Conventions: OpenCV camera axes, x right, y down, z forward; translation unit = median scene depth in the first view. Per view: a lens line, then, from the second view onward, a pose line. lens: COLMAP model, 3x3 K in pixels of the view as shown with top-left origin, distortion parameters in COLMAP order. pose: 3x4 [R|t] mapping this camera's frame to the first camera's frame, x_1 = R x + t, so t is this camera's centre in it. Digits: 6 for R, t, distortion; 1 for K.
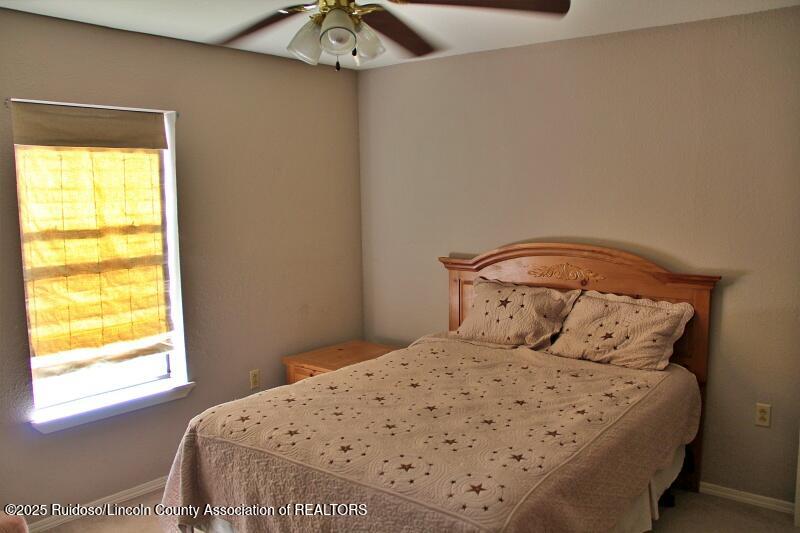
lens RADIAL K [[673.9, 0, 400.0], [0, 673.9, 266.5], [0, 0, 1]] dist [-0.001251, -0.001779]
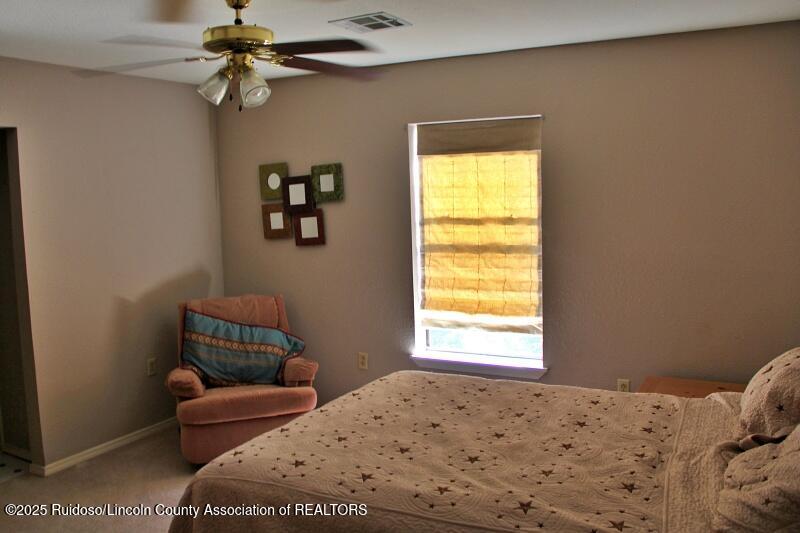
lens RADIAL K [[667.2, 0, 400.0], [0, 667.2, 266.5], [0, 0, 1]] dist [-0.170406, 0.121832]
pose [[0.238378, 0.112273, -0.964661, 0.681294], [-0.095394, 0.991199, 0.091789, -0.066490], [0.966476, 0.070142, 0.246991, 0.559524]]
